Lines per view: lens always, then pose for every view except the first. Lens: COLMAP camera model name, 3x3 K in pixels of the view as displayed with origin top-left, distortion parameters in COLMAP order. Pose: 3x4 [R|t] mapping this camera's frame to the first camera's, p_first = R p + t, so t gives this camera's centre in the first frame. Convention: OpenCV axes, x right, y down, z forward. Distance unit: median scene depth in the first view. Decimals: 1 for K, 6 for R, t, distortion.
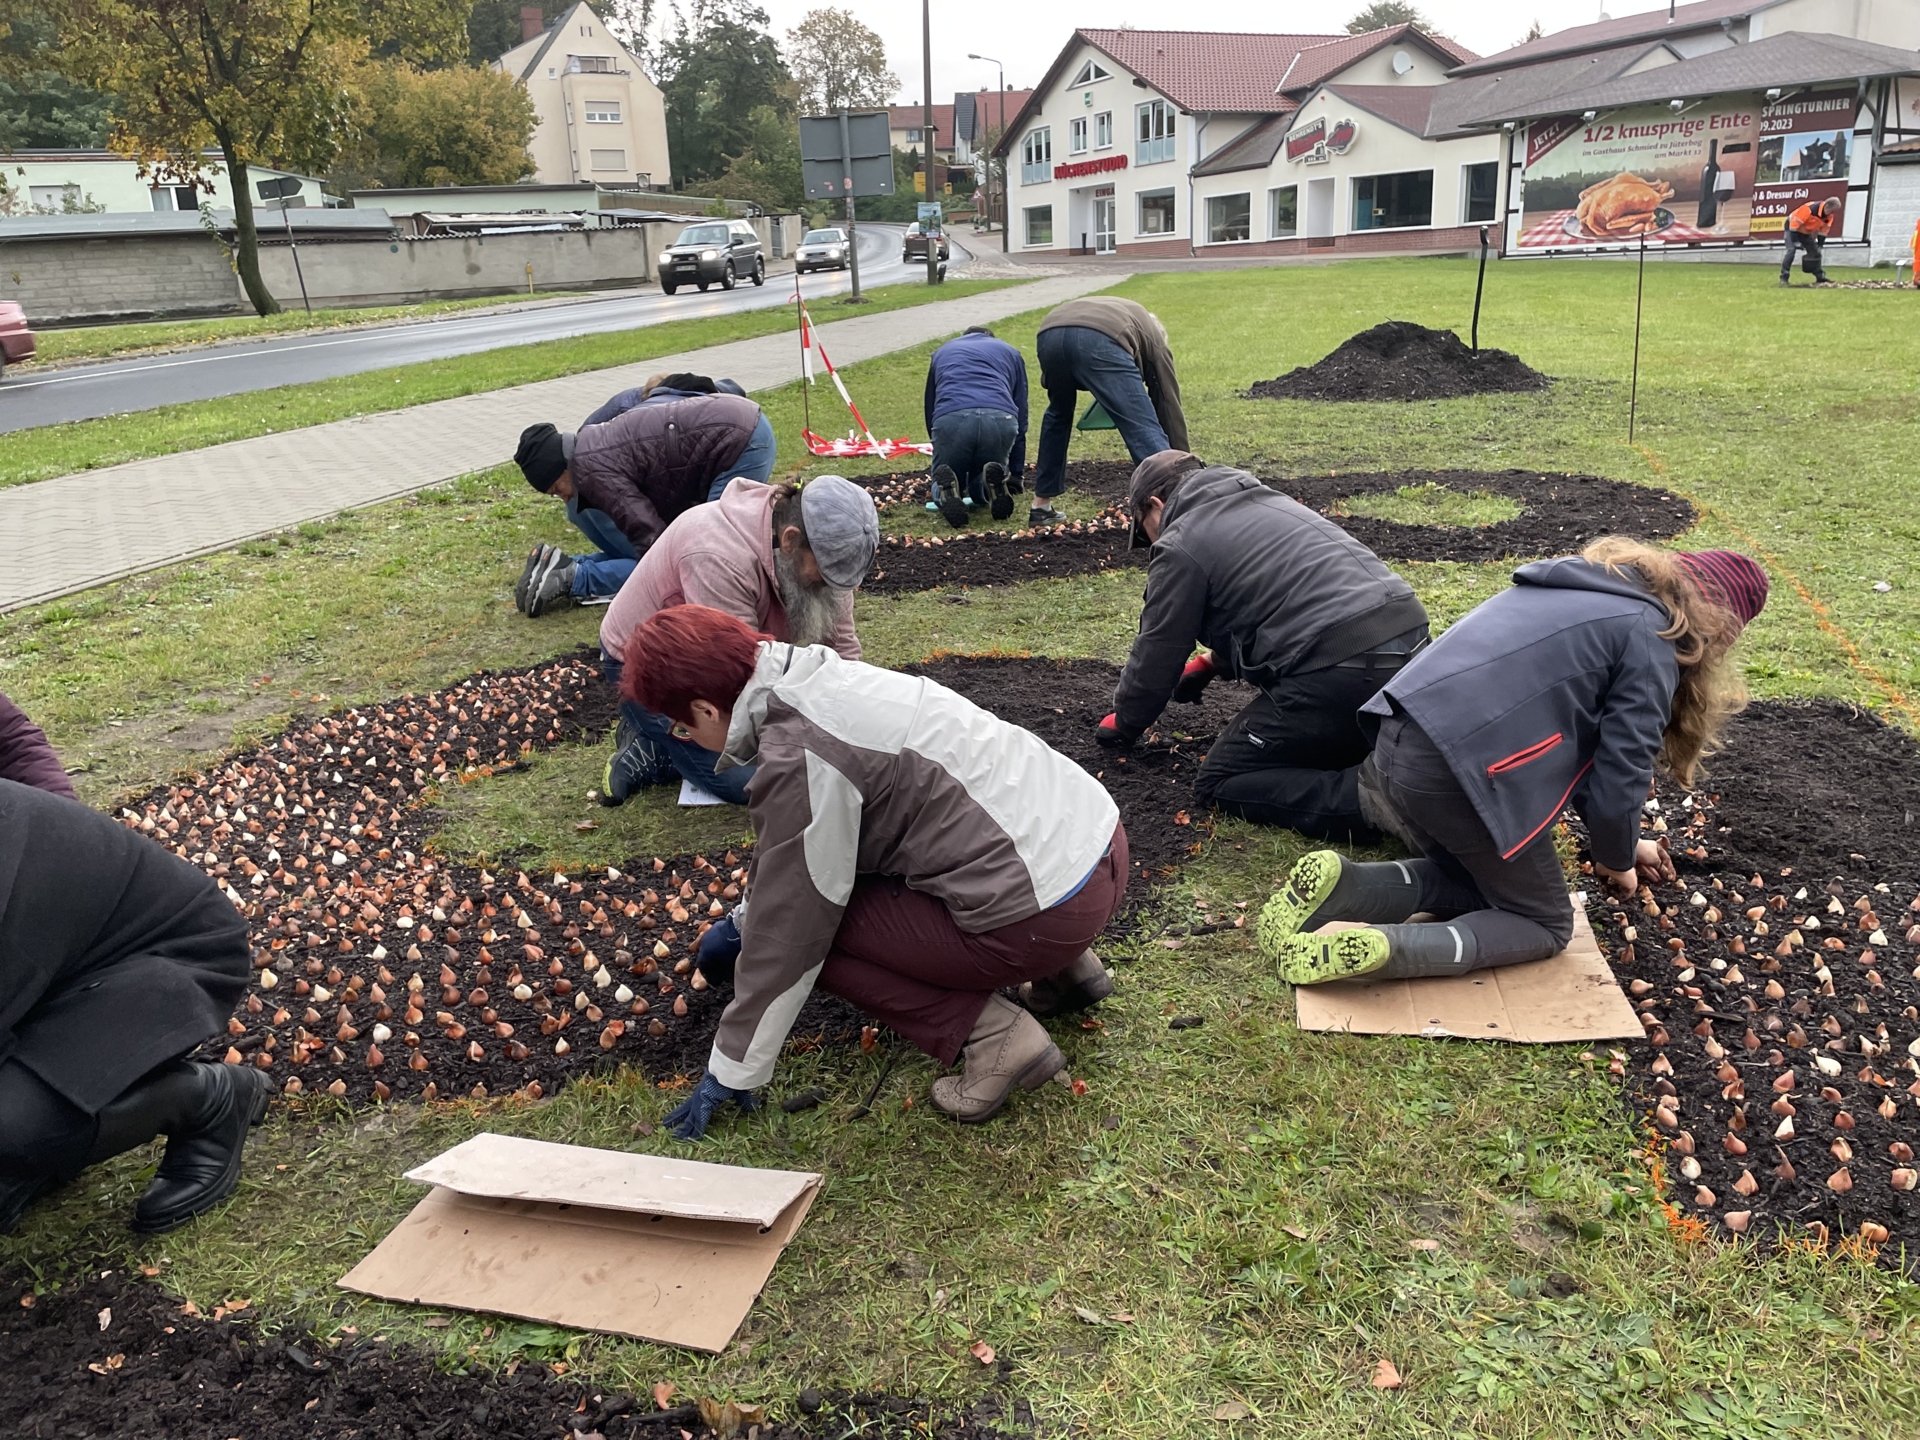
lens RADIAL K [[1418.4, 0, 966.8], [0, 1418.4, 683.5], [0, 0, 1]] dist [0.100598, -0.133969]
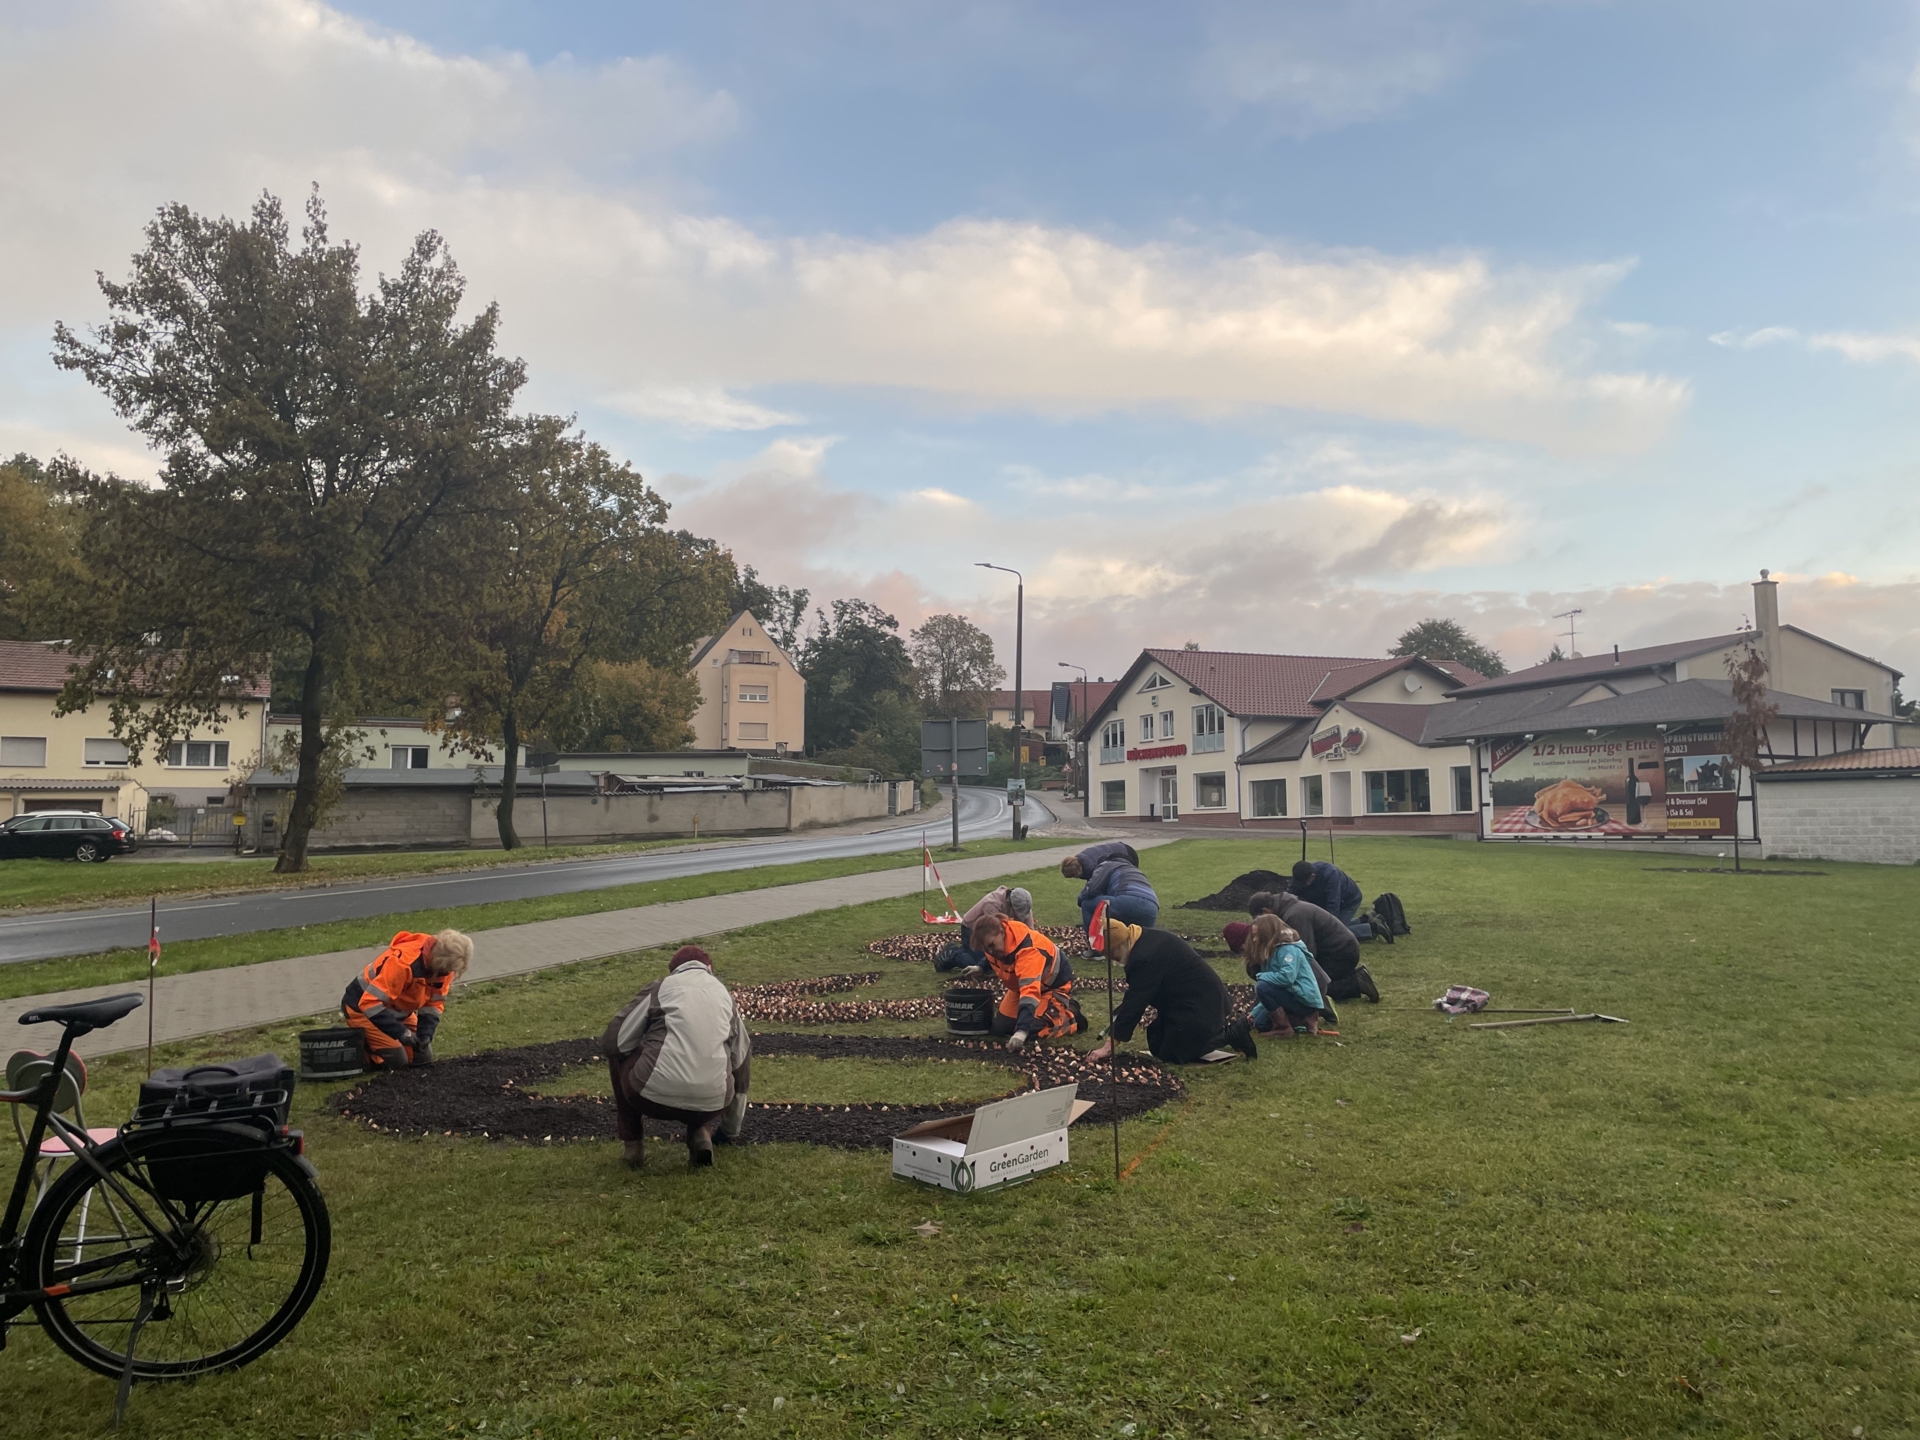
lens RADIAL K [[1452.6, 0, 966.5], [0, 1452.6, 696.6], [0, 0, 1]] dist [0.116640, -0.147551]
pose [[0.997014, 0.029023, -0.071555, 0.015652], [-0.053023, 0.930984, -0.361188, 0.053481], [0.056133, 0.363904, 0.929744, -0.188176]]
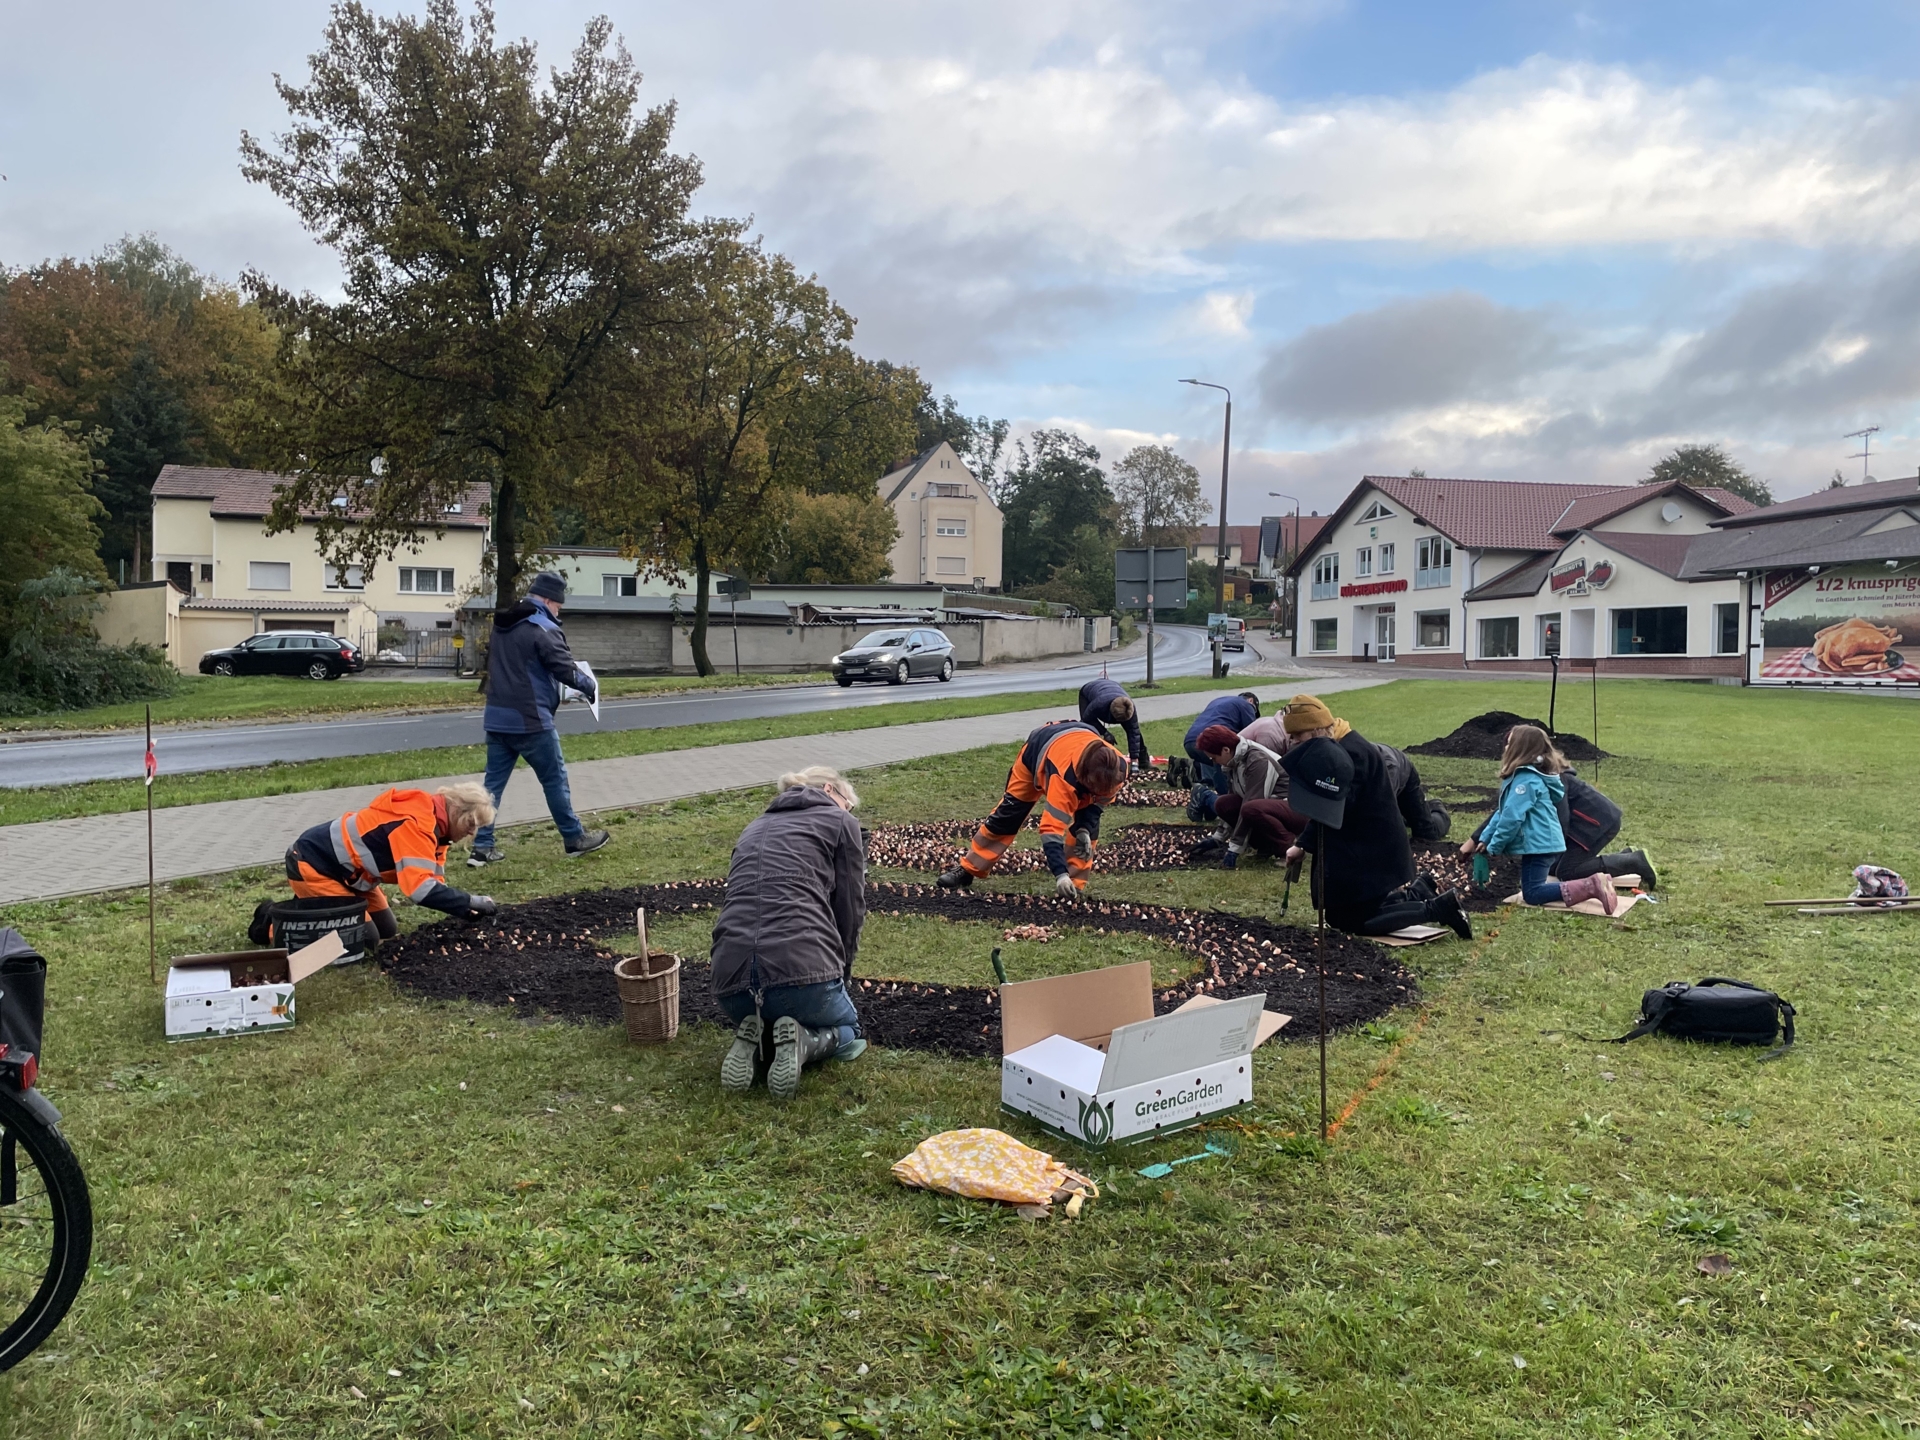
lens RADIAL K [[1446.3, 0, 953.0], [0, 1446.3, 698.7], [0, 0, 1]] dist [0.114018, -0.149607]
pose [[0.975259, 0.056880, -0.213622, 0.016491], [-0.109367, 0.963932, -0.242641, 0.043738], [0.192115, 0.260001, 0.946304, -0.145686]]
